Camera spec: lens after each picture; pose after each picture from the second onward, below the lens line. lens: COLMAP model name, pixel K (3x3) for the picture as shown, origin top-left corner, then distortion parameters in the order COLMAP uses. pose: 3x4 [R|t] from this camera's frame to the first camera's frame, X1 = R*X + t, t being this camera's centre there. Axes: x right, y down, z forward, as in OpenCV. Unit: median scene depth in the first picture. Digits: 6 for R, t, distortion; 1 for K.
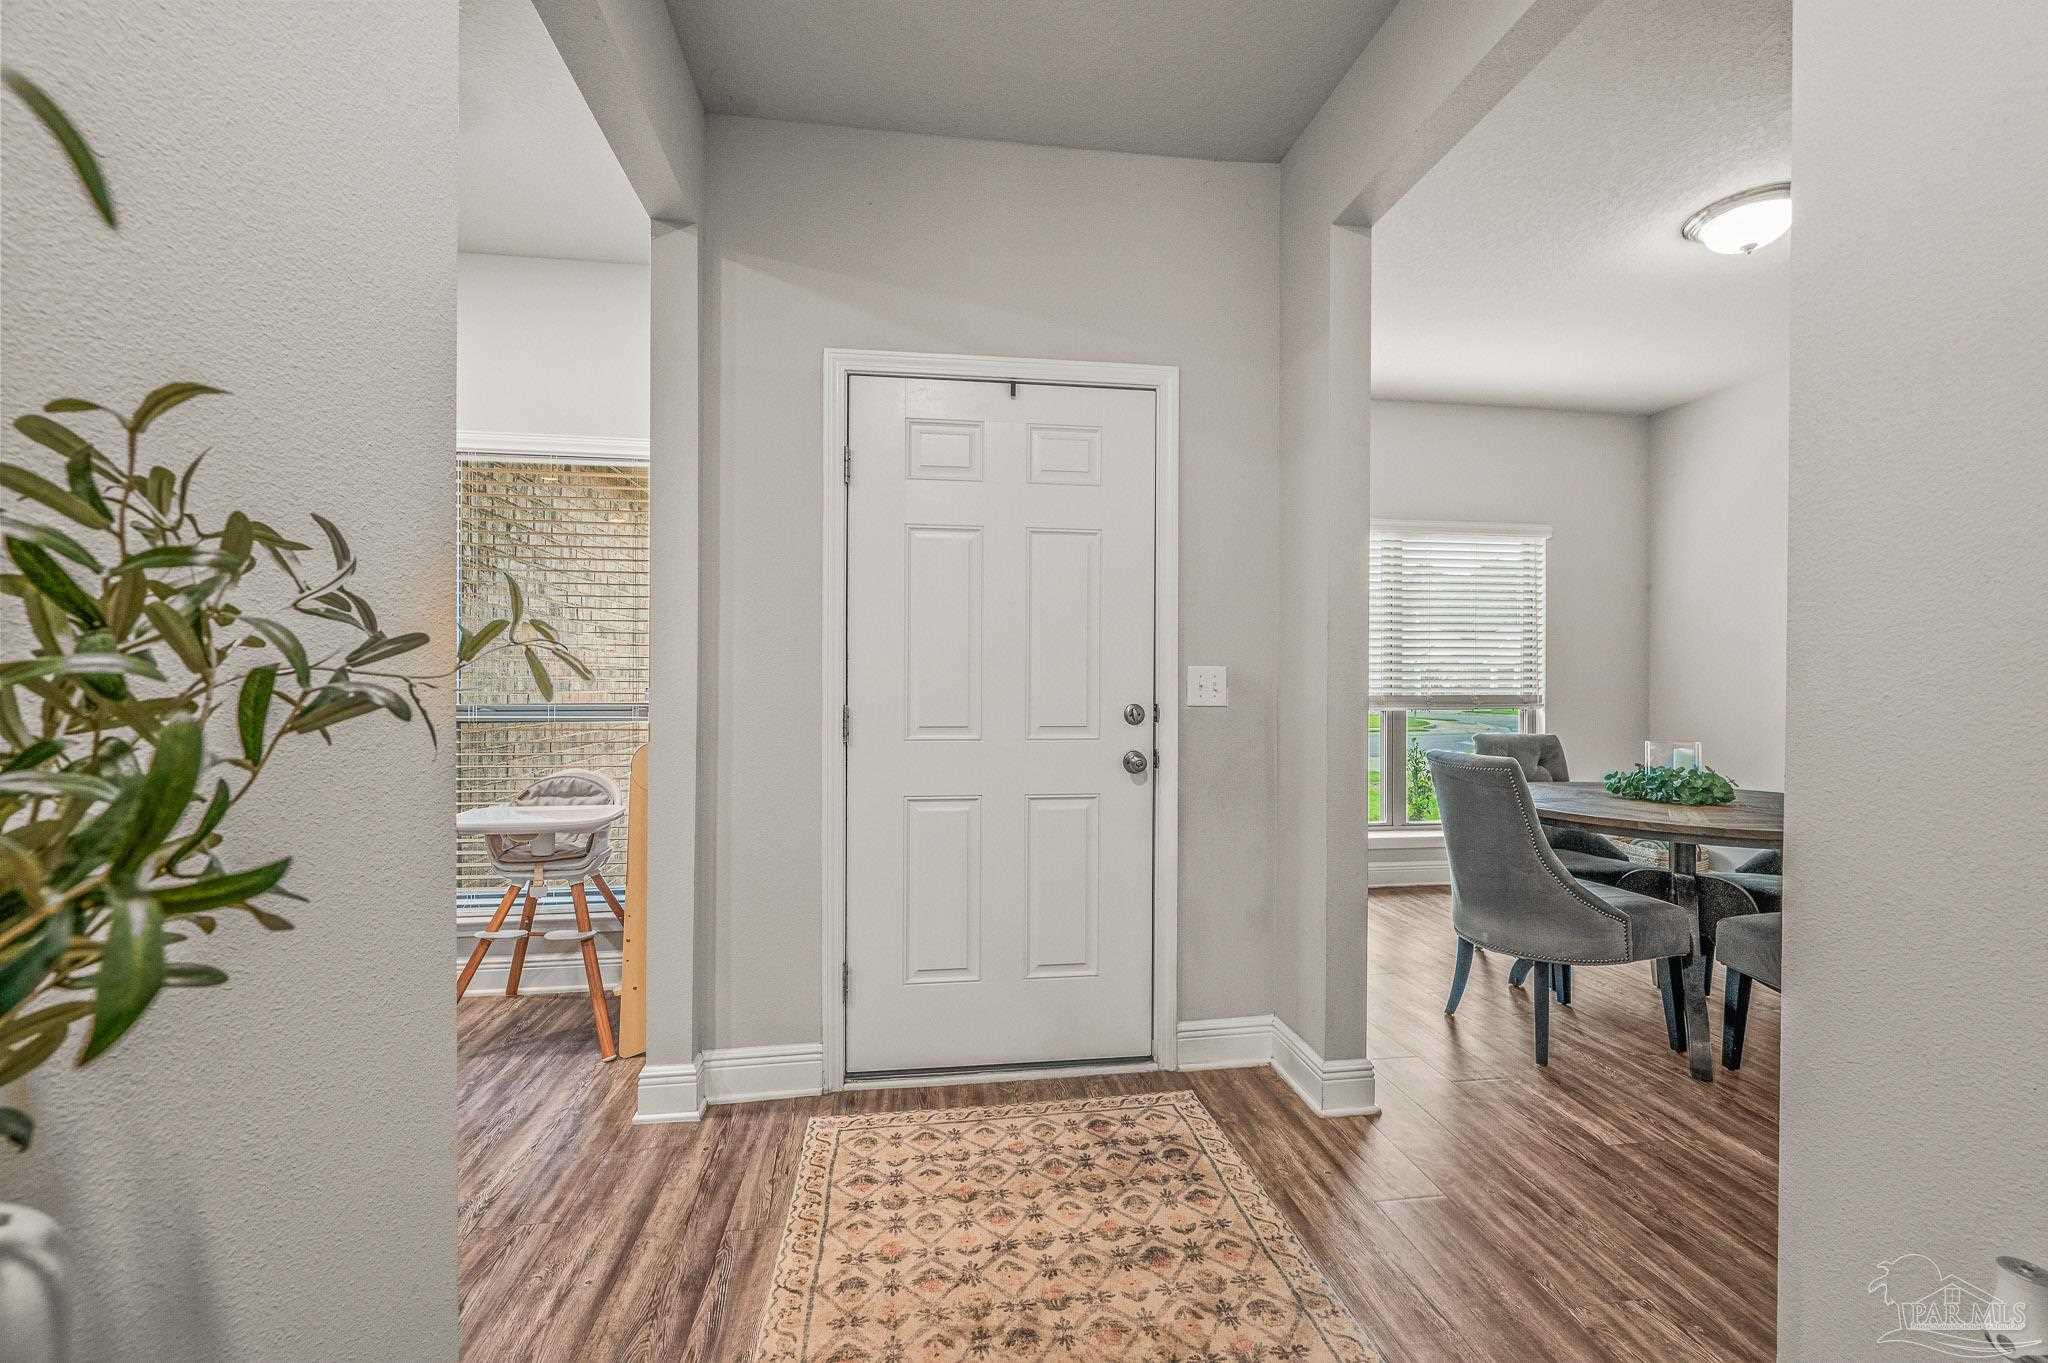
lens RADIAL K [[812.9, 0, 1029.0], [0, 812.9, 681.1], [0, 0, 1]] dist [0.000100, 0.000117]
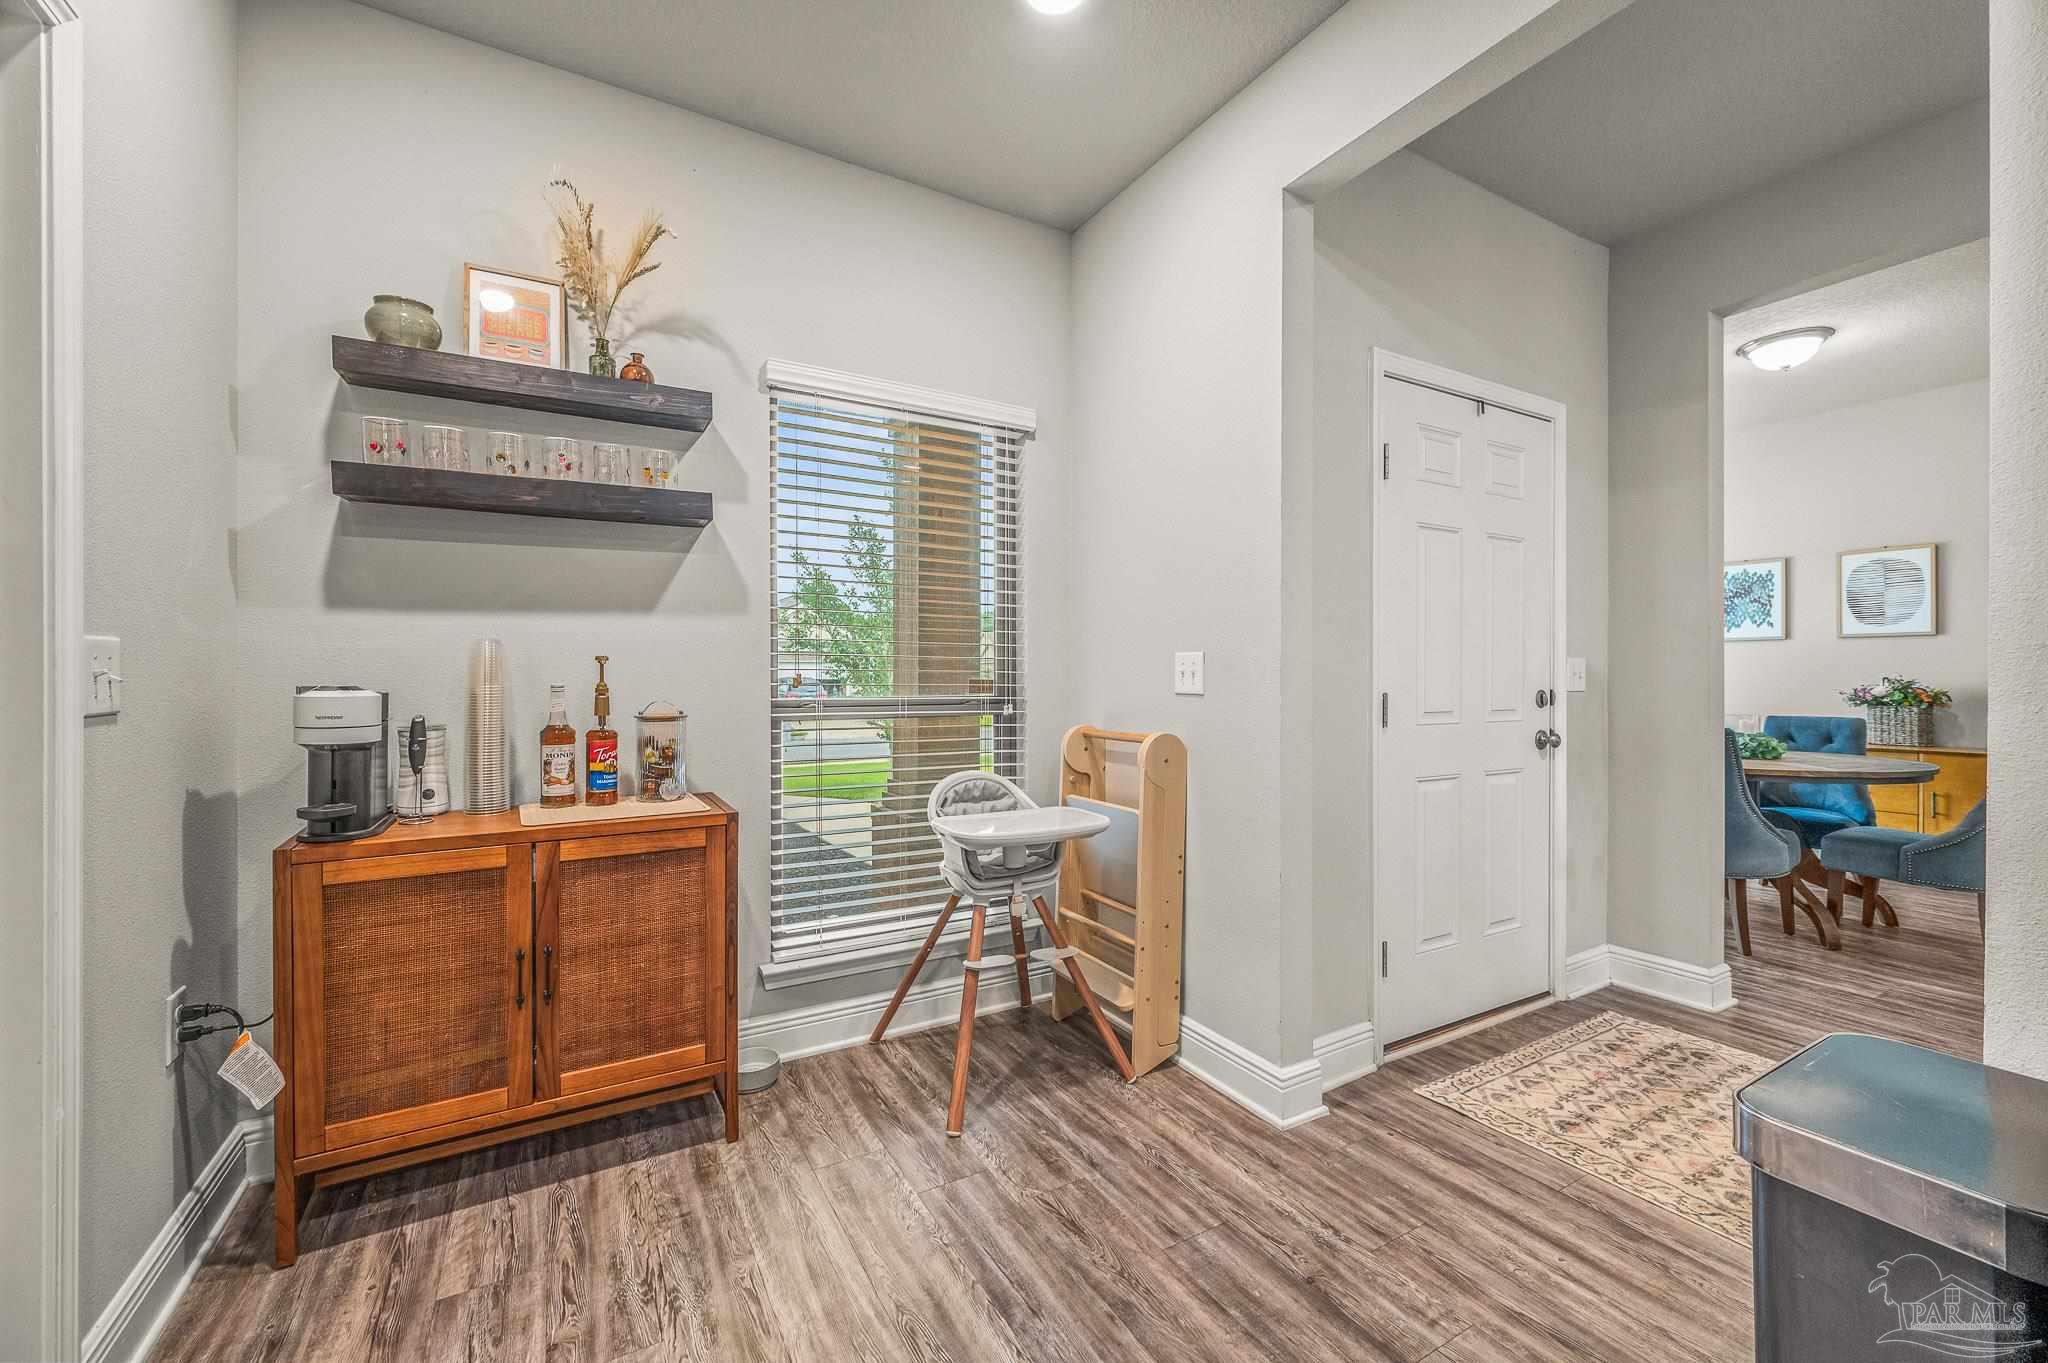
lens RADIAL K [[812.9, 0, 1015.6], [0, 812.9, 674.6], [0, 0, 1]] dist [0.000100, 0.000117]
pose [[0.929495, -0.001251, 0.368832, -0.992720], [0.001189, 0.999999, 0.000395, 0.005494], [-0.368832, 0.000072, 0.929496, 0.197235]]
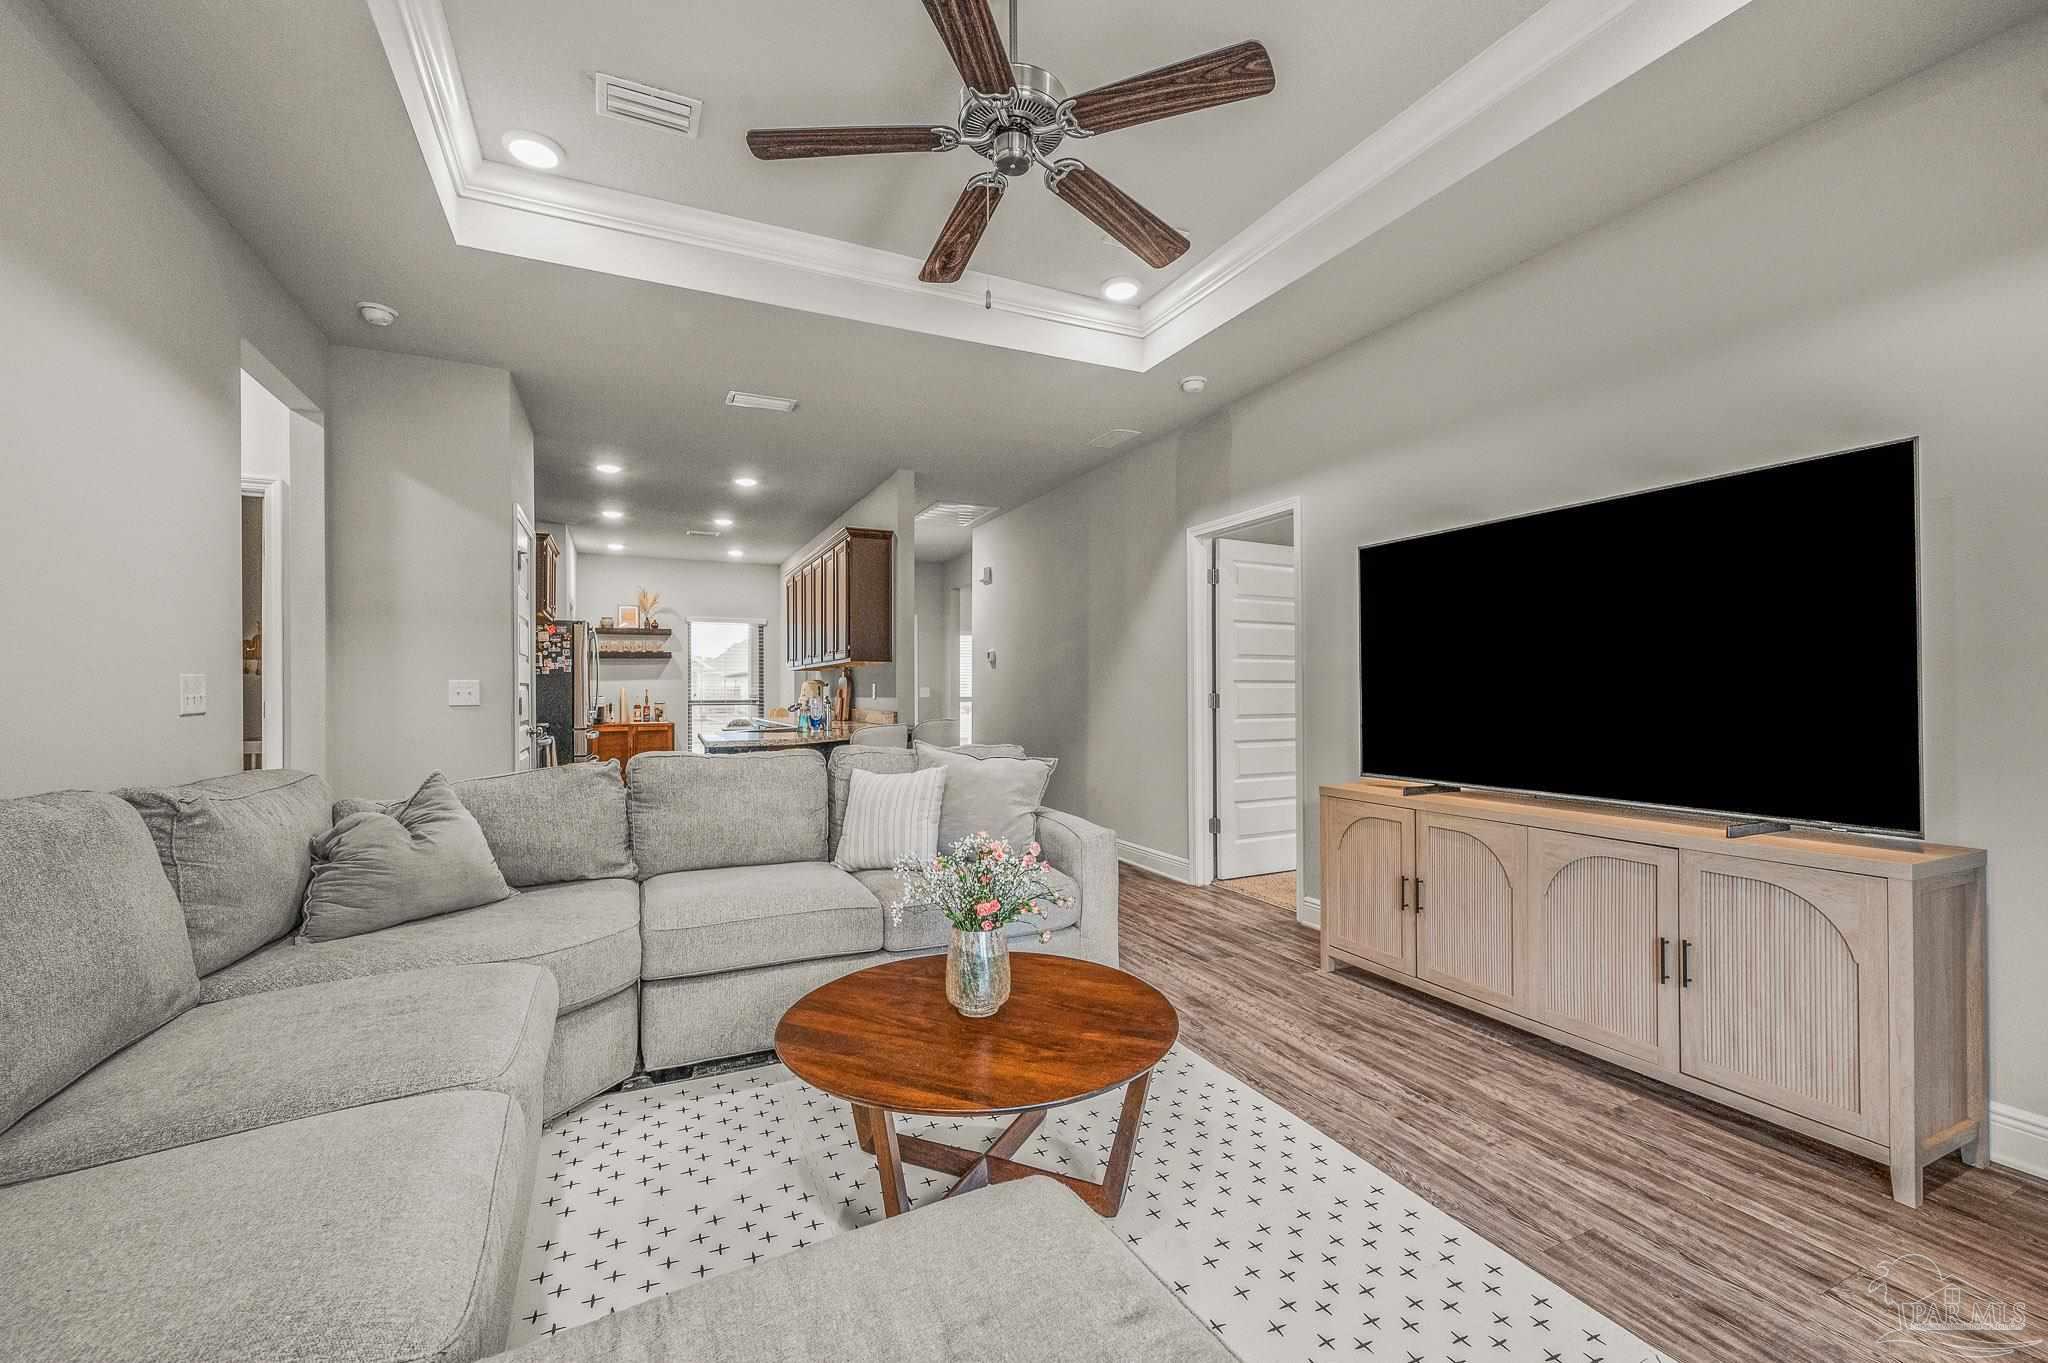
lens RADIAL K [[839.4, 0, 1032.3], [0, 839.4, 684.2], [0, 0, 1]] dist [-0.003112, -0.000166]
pose [[0.952150, -0.002392, 0.305622, -0.554770], [0.006444, 0.999904, -0.012250, 0.020197], [-0.305563, 0.013633, 0.952074, -3.215112]]
